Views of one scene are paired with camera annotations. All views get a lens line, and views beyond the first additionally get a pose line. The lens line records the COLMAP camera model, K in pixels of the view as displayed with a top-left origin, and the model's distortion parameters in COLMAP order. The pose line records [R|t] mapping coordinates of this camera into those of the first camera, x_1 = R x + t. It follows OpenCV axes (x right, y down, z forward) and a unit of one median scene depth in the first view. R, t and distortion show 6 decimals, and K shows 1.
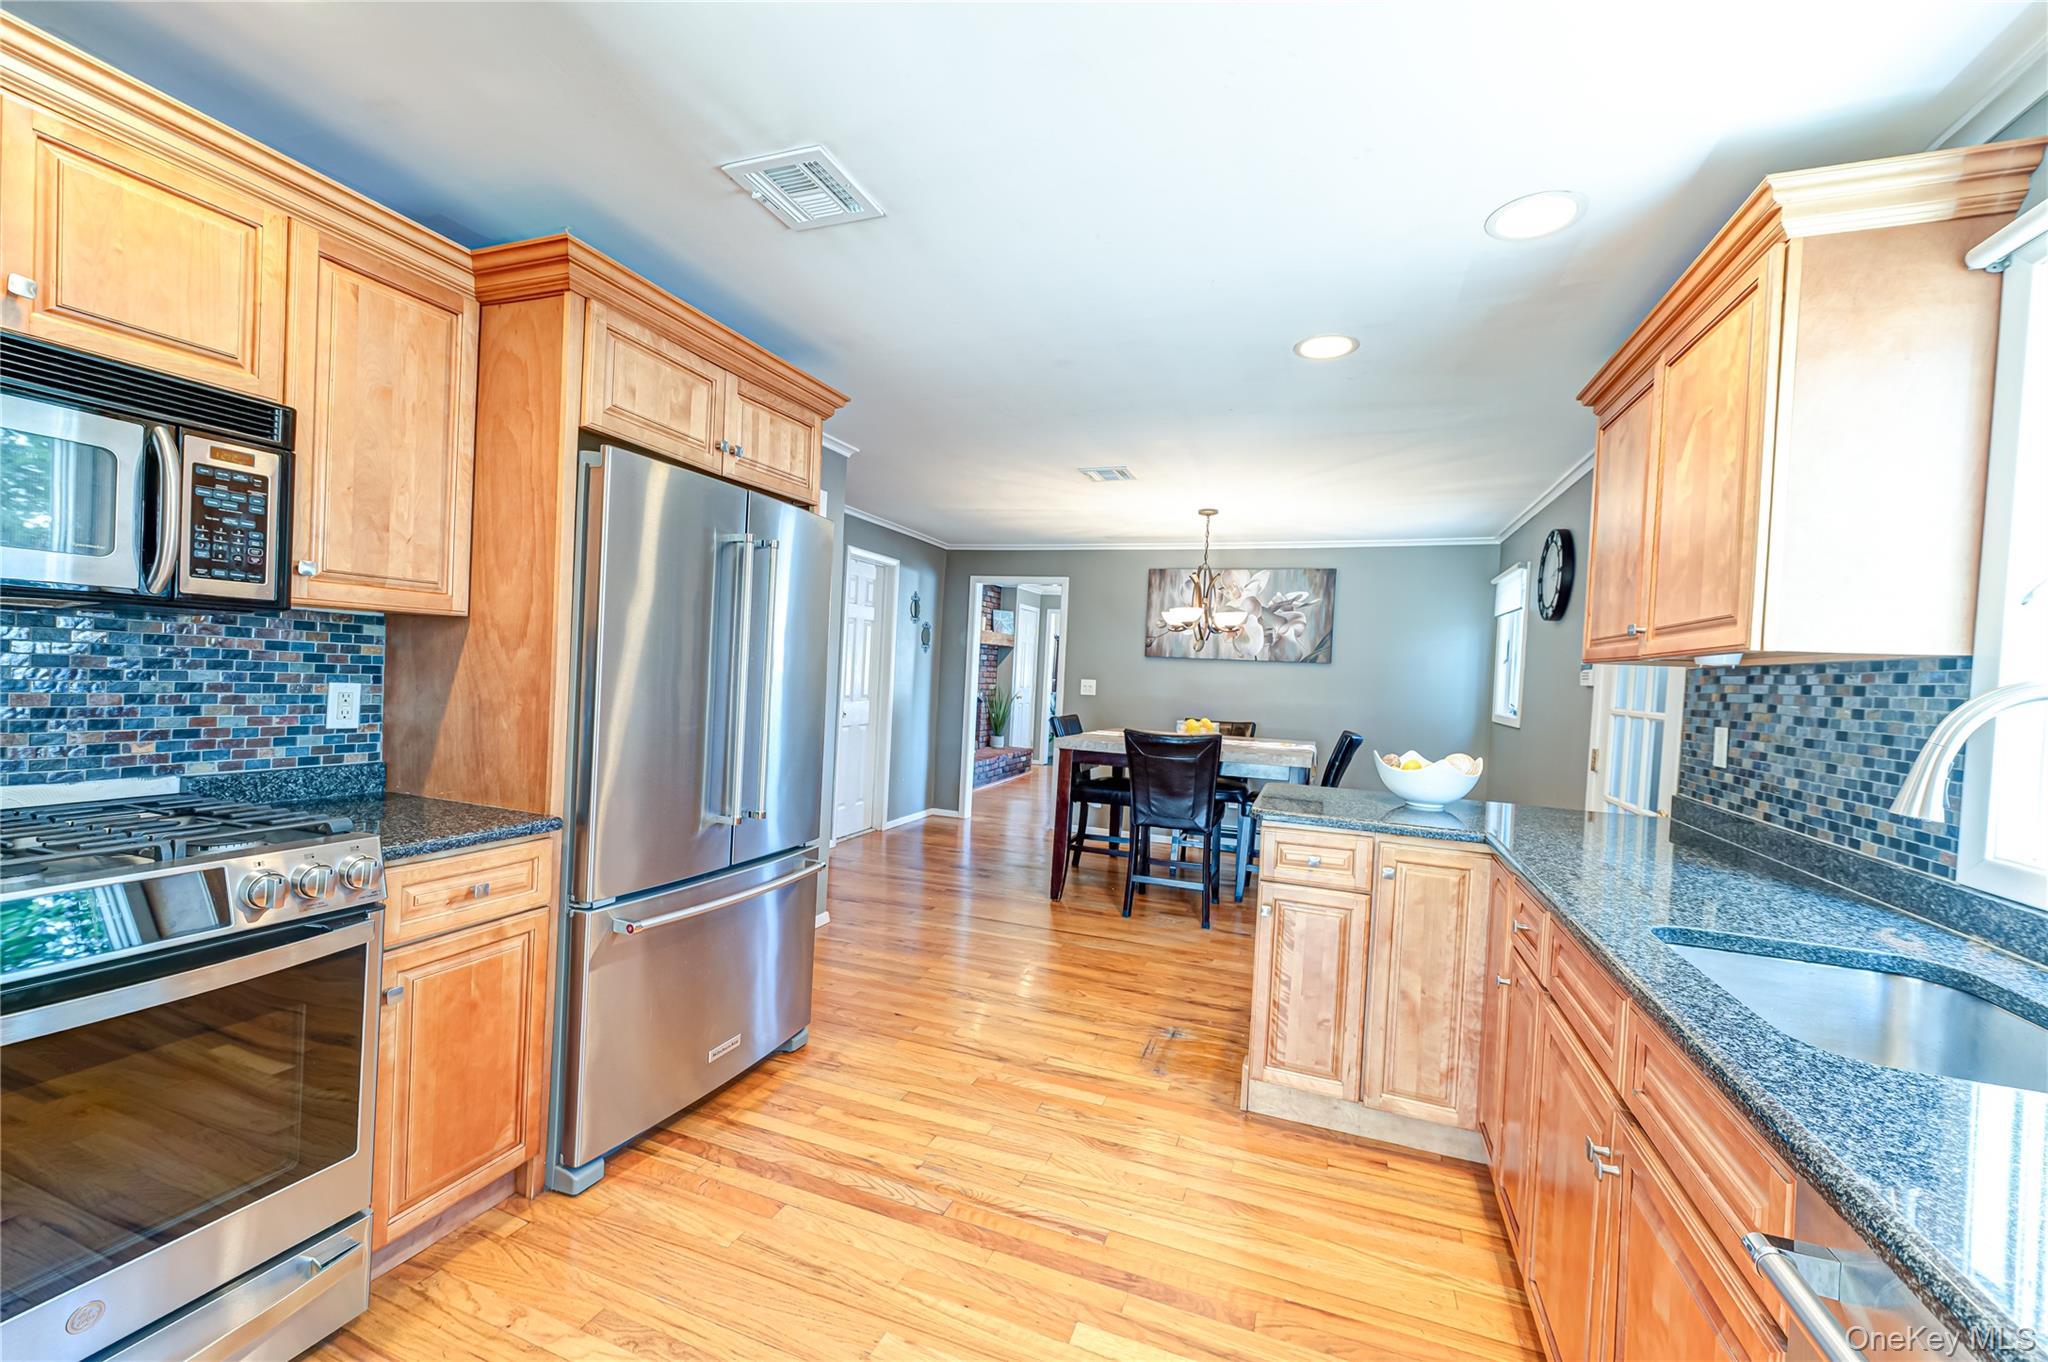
lens RADIAL K [[802.1, 0, 1030.4], [0, 802.1, 684.6], [0, 0, 1]] dist [0.009925, 0.000063]
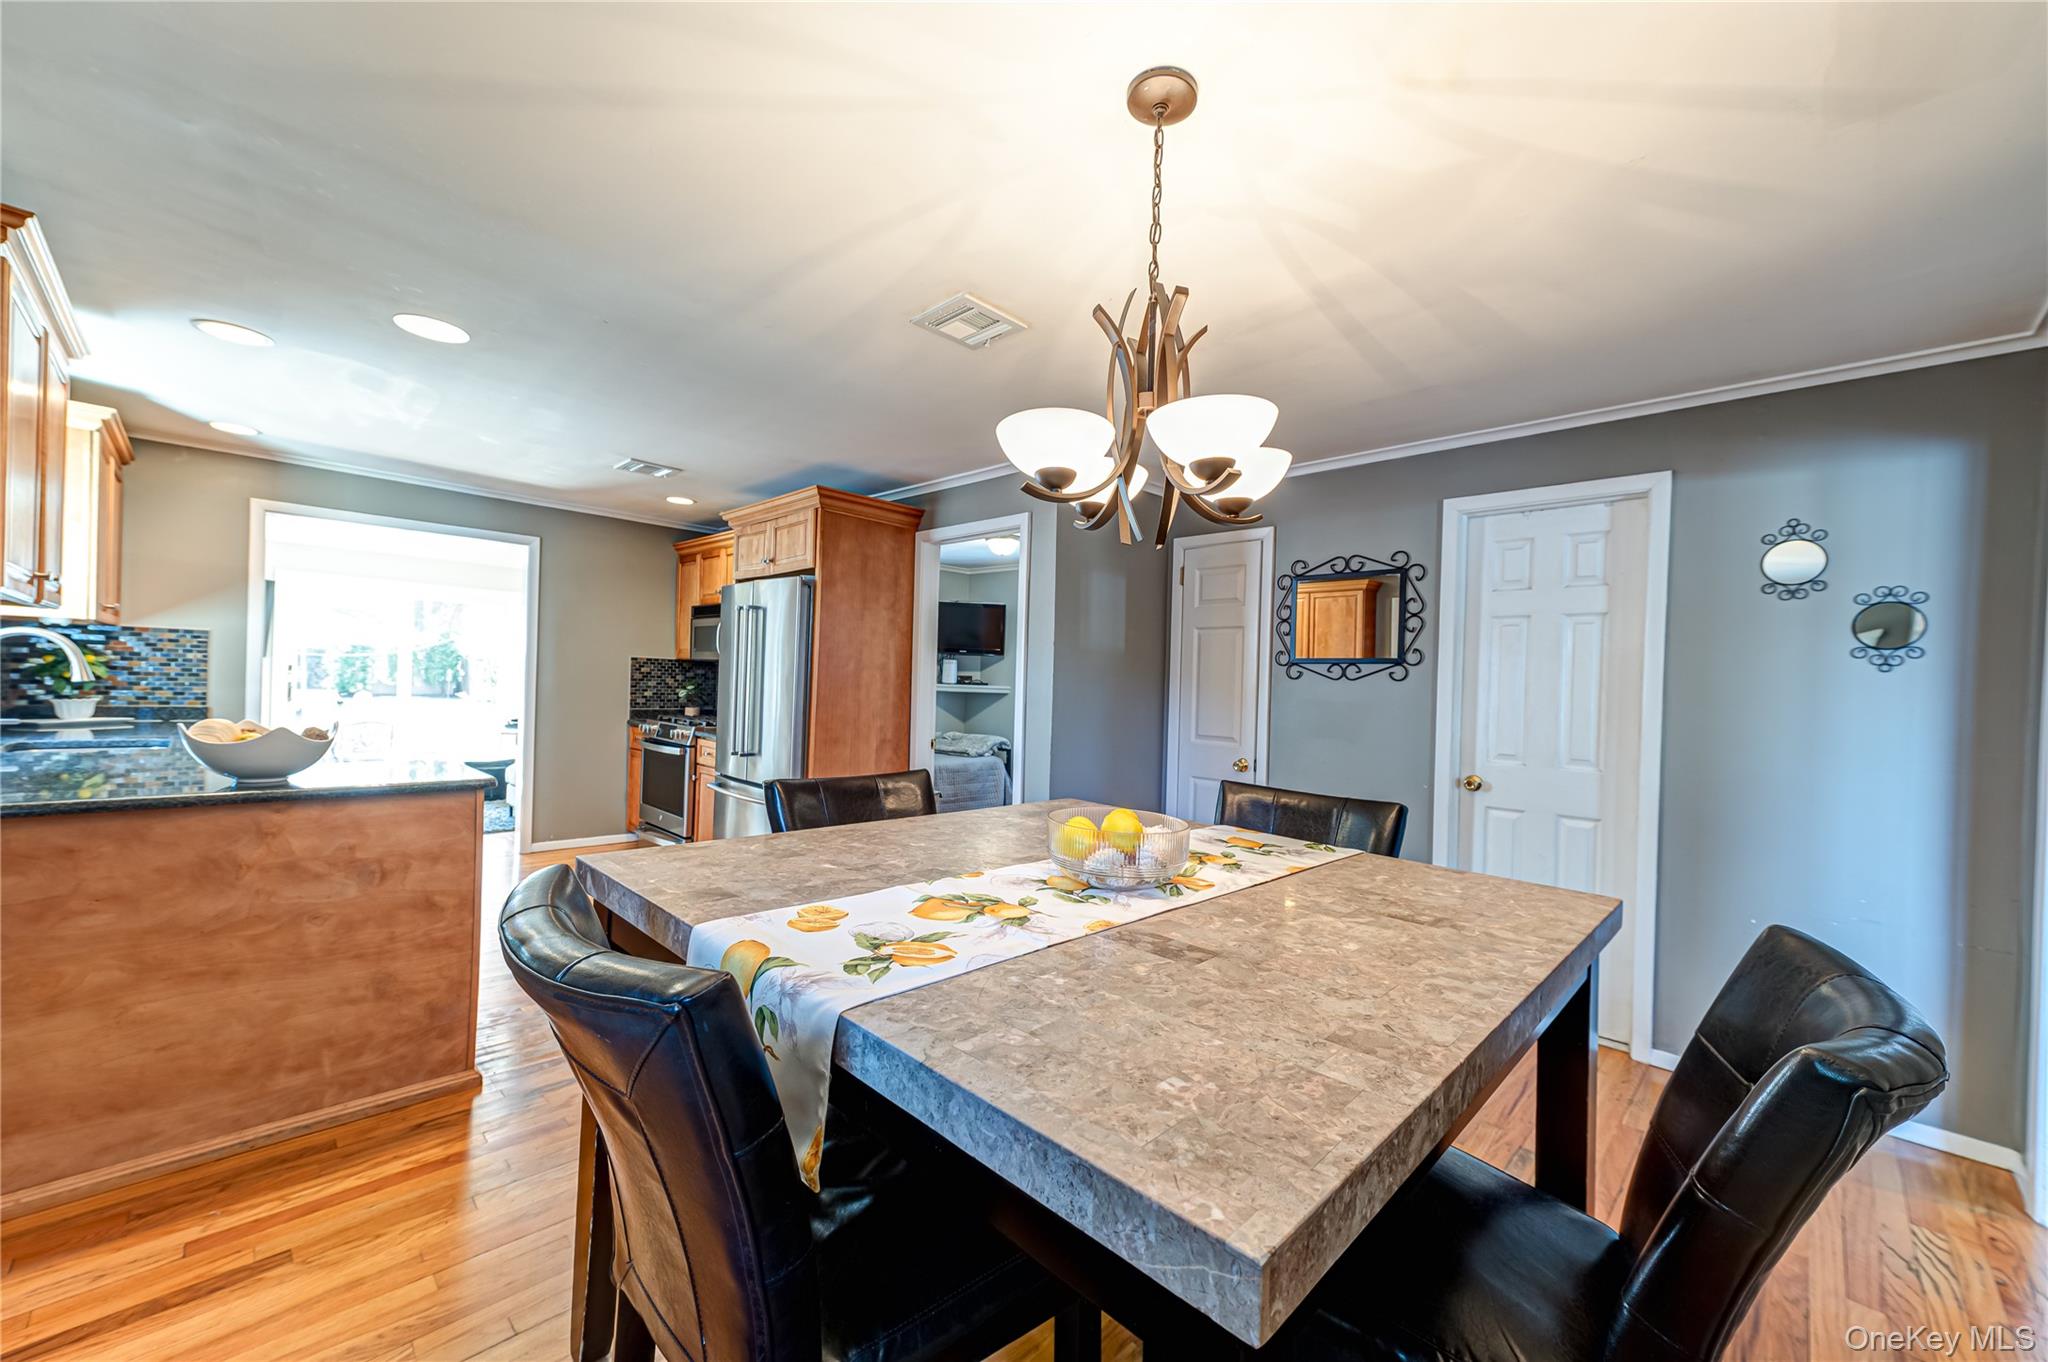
lens RADIAL K [[786.2, 0, 1029.2], [0, 786.2, 687.6], [0, 0, 1]] dist [0.016720, -0.000392]
pose [[-0.402770, -0.057439, -0.913497, 1.035449], [-0.070767, 0.996996, -0.031488, 0.019443], [0.912562, 0.051963, -0.405625, 2.291780]]
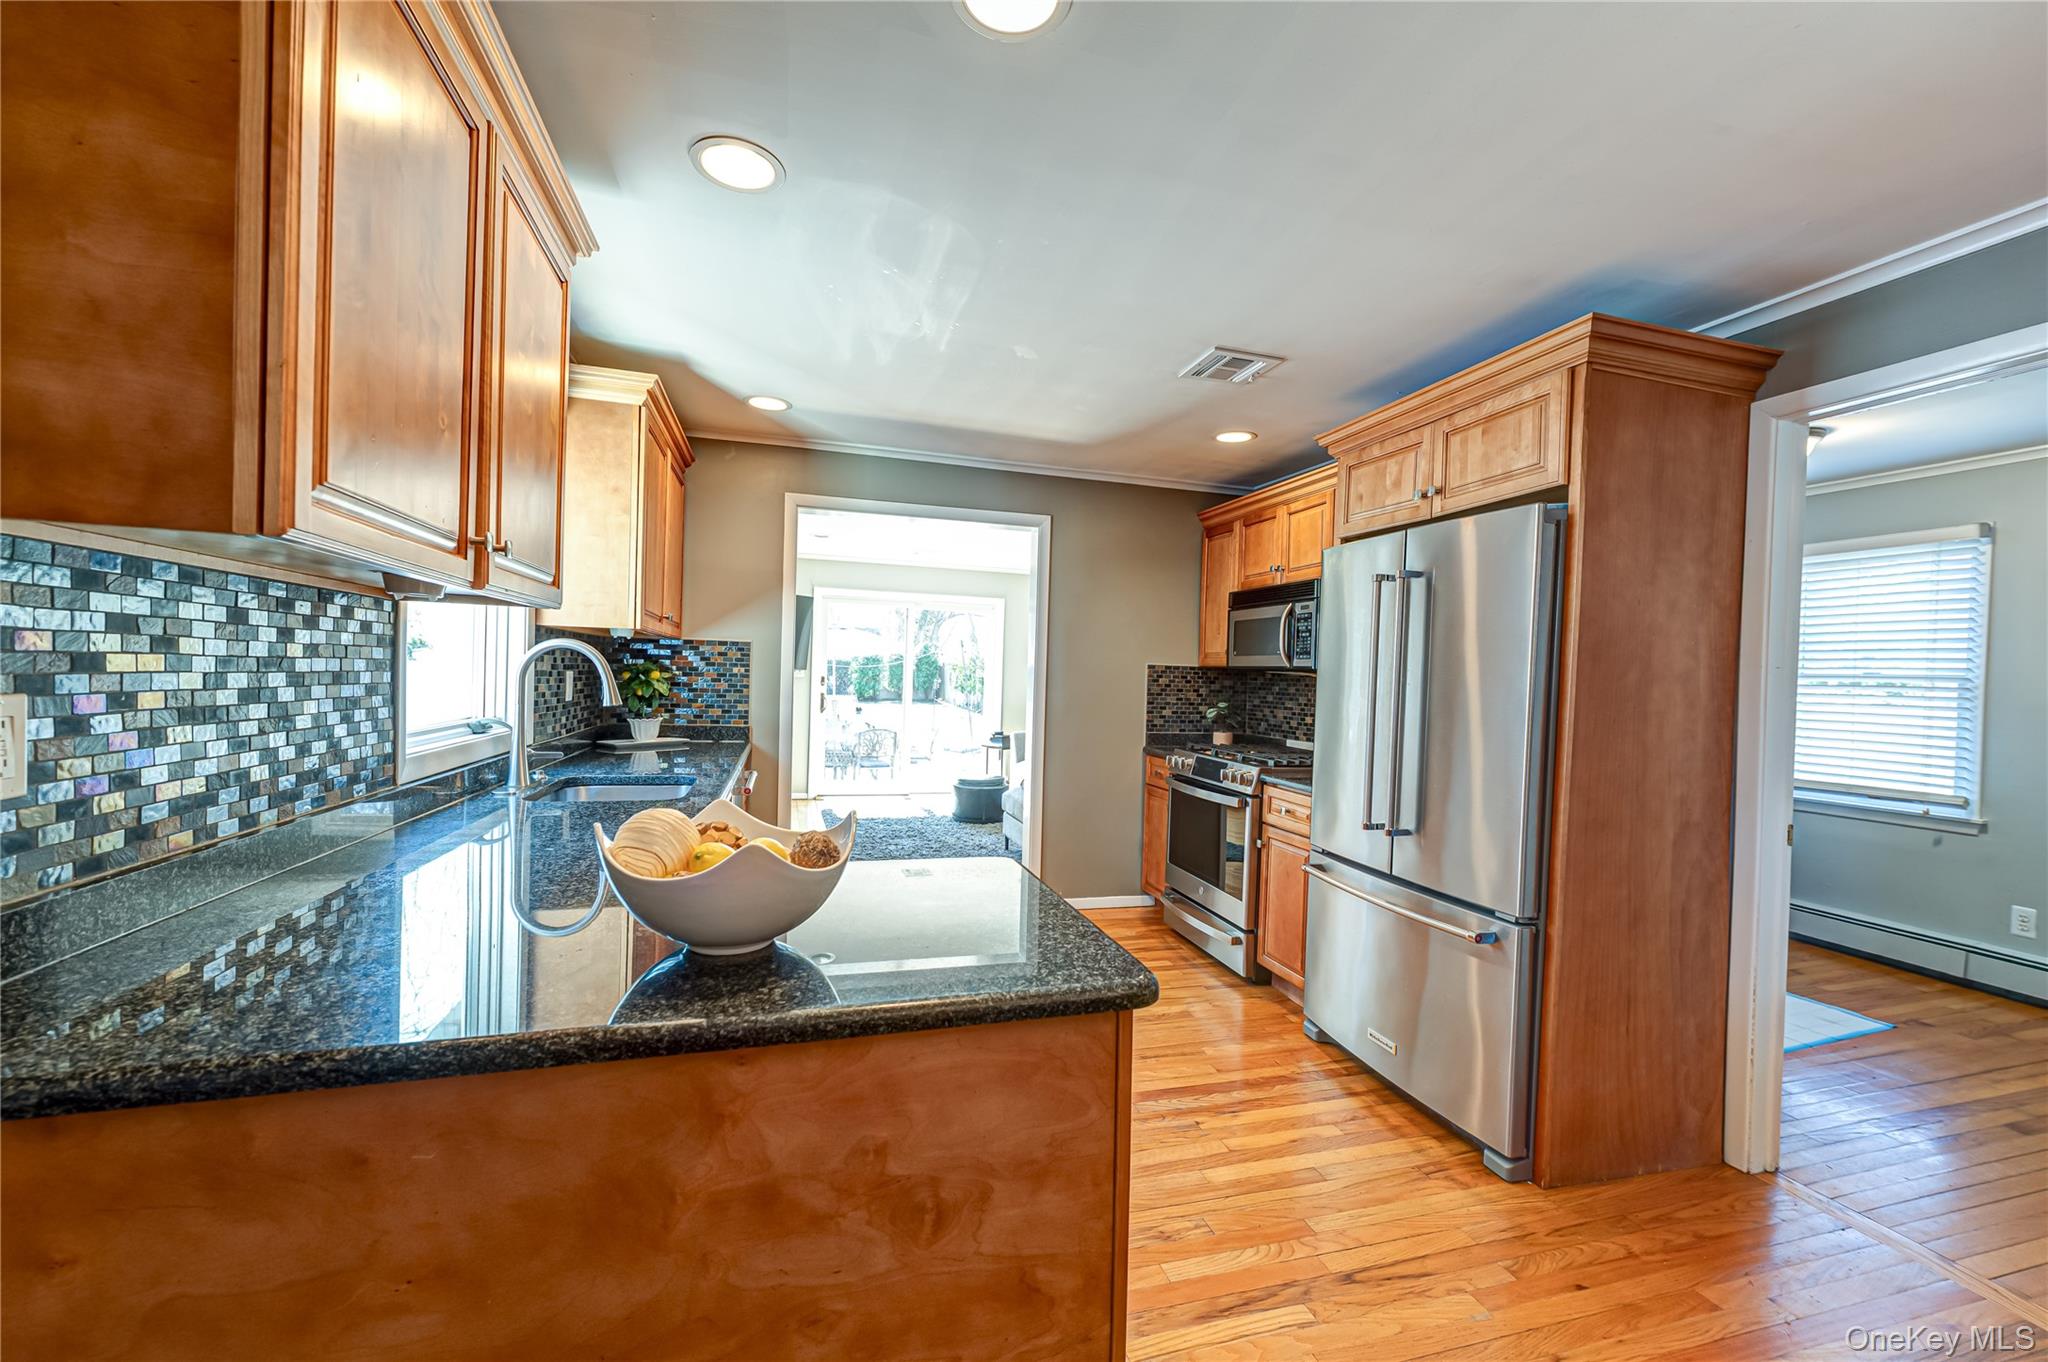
lens RADIAL K [[802.1, 0, 1030.4], [0, 802.1, 684.6], [0, 0, 1]] dist [0.009925, 0.000063]
pose [[-0.792649, -0.065788, -0.606118, 0.678734], [-0.080509, 0.996750, -0.002903, 0.010281], [0.604339, 0.046497, -0.795370, 1.528858]]
